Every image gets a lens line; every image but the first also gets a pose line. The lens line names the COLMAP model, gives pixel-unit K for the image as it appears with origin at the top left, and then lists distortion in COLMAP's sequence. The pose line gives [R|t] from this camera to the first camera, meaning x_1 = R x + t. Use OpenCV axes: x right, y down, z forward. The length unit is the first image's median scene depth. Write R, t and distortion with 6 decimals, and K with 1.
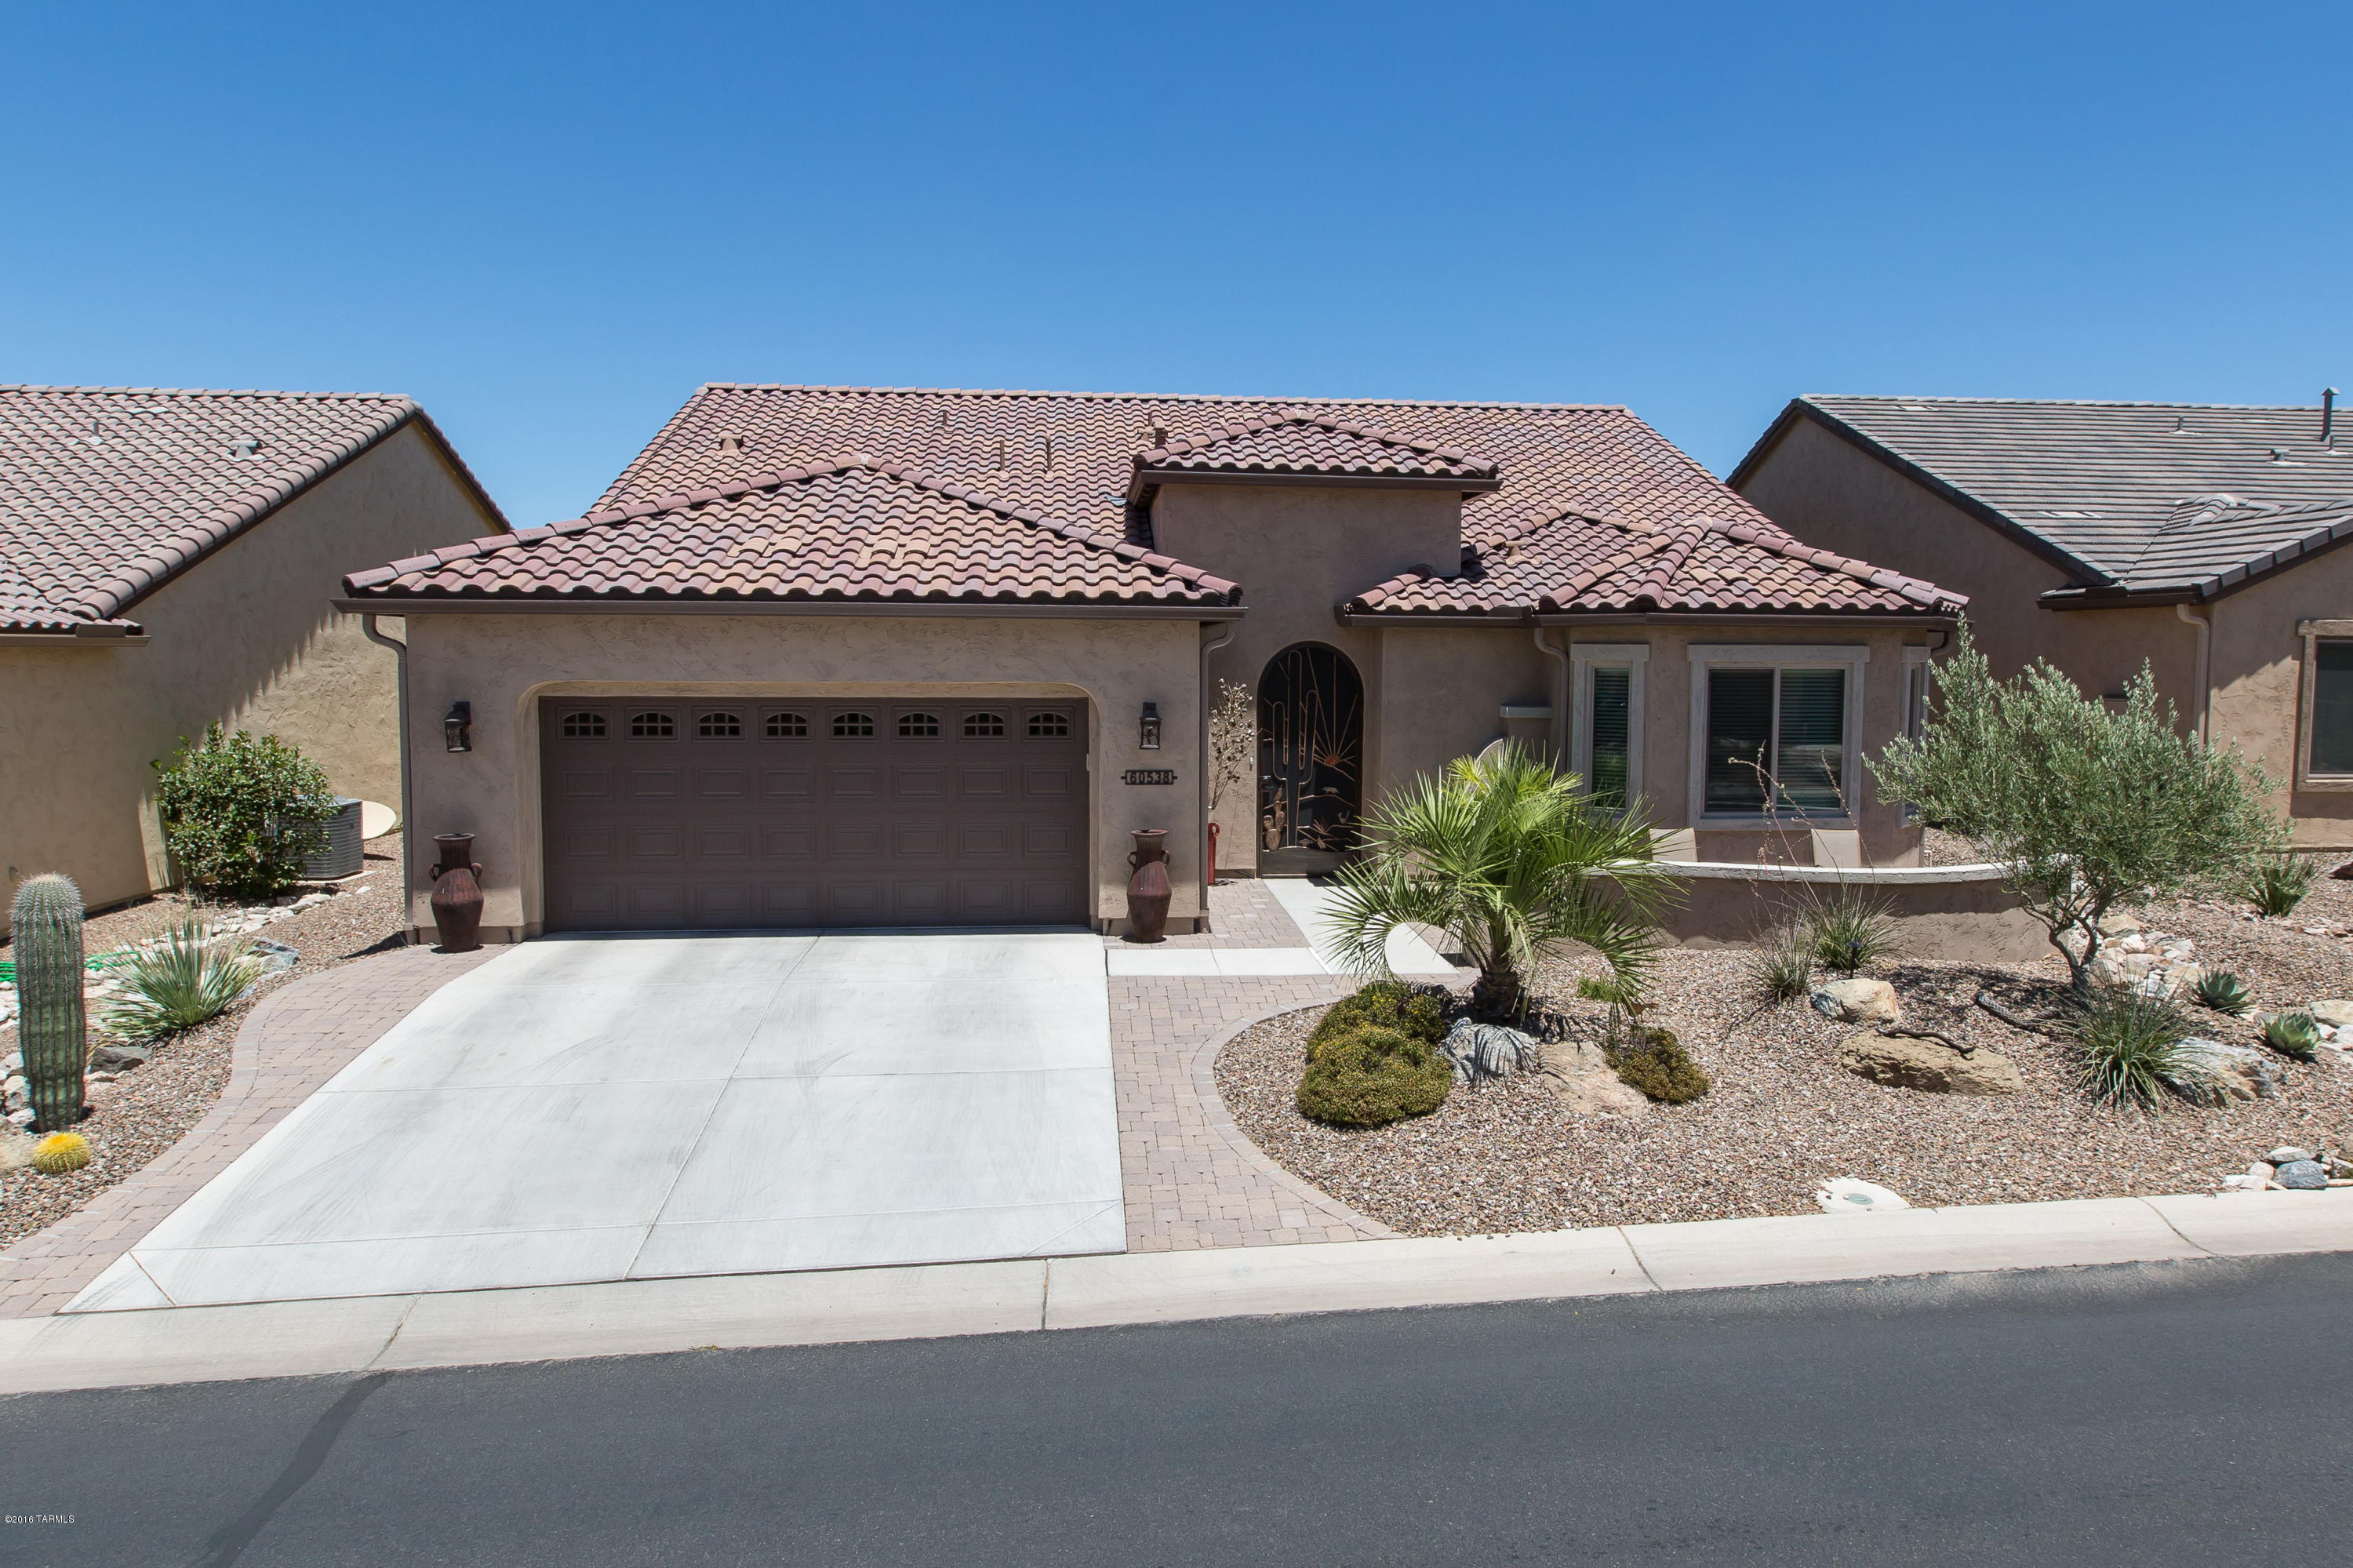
lens RADIAL K [[844.3, 0, 1180.8], [0, 844.3, 631.7], [0, 0, 1]] dist [0.000705, 0.000452]
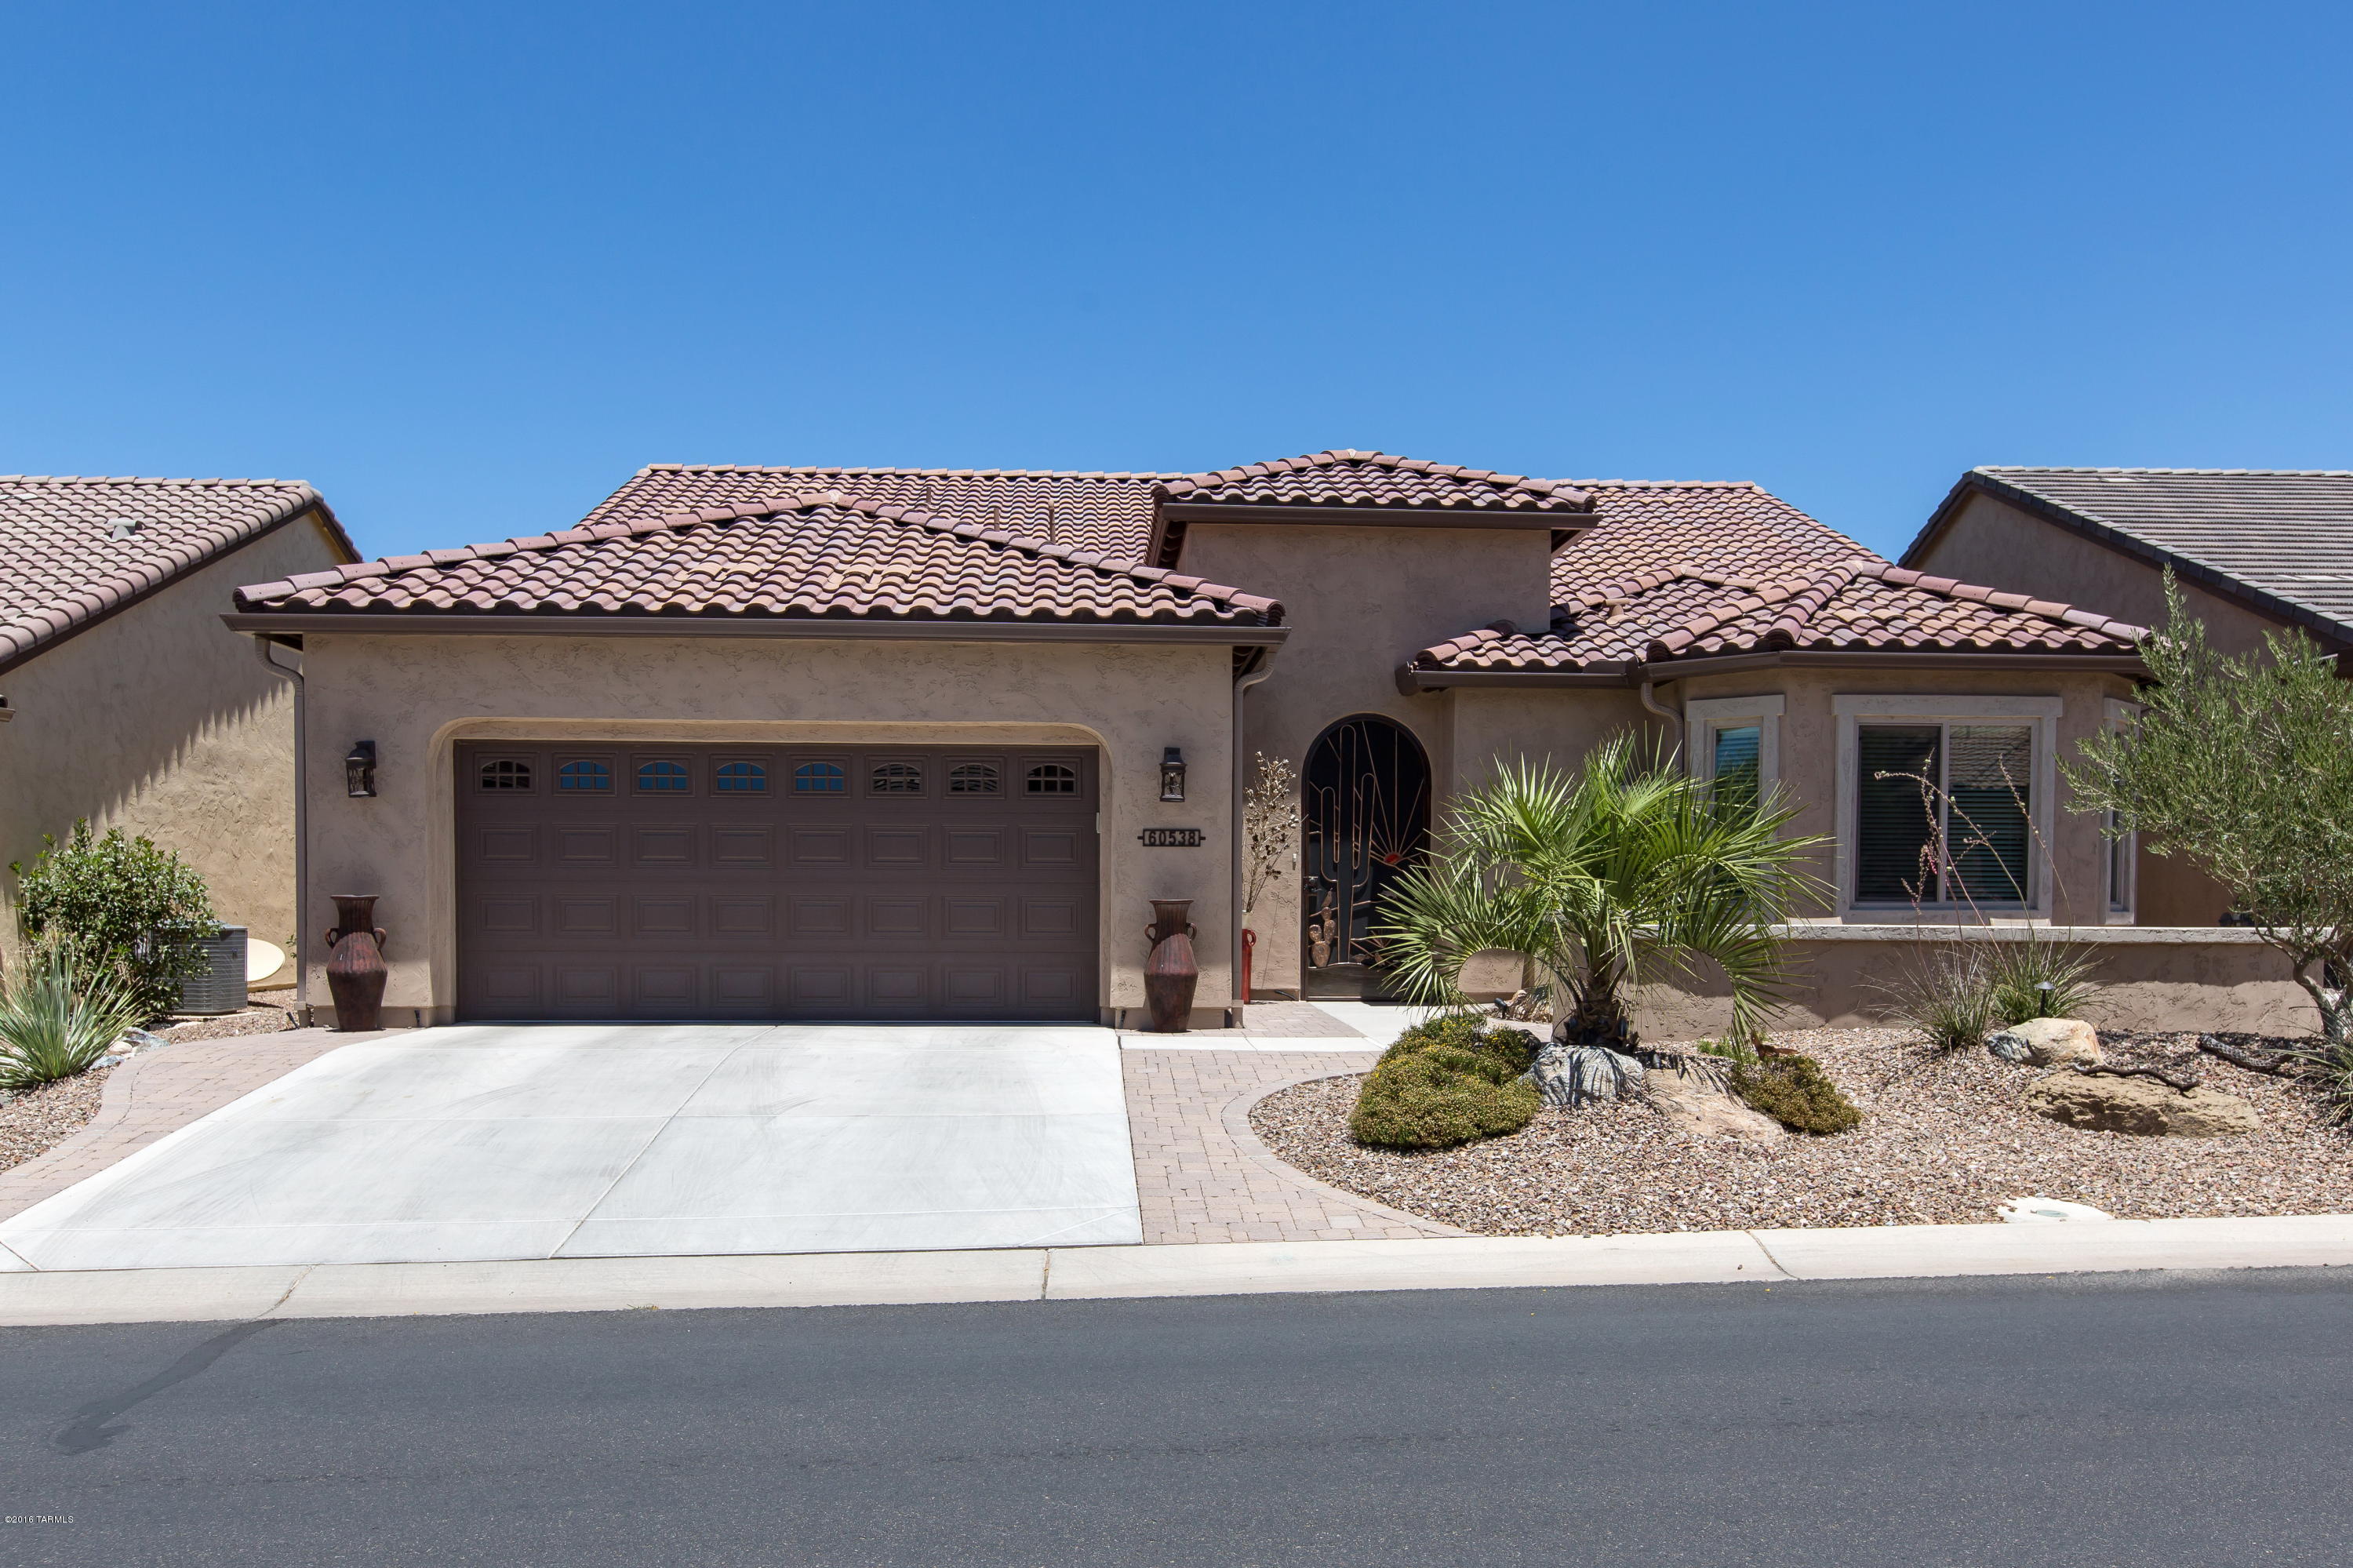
lens RADIAL K [[1020.9, 0, 1176.5], [0, 1020.9, 784.0], [0, 0, 1]] dist [0.003454, -0.001456]
pose [[0.999483, 0.002320, -0.032065, -0.000175], [-0.002878, 0.999845, -0.017361, 0.136895], [0.032019, 0.017444, 0.999335, -0.004214]]
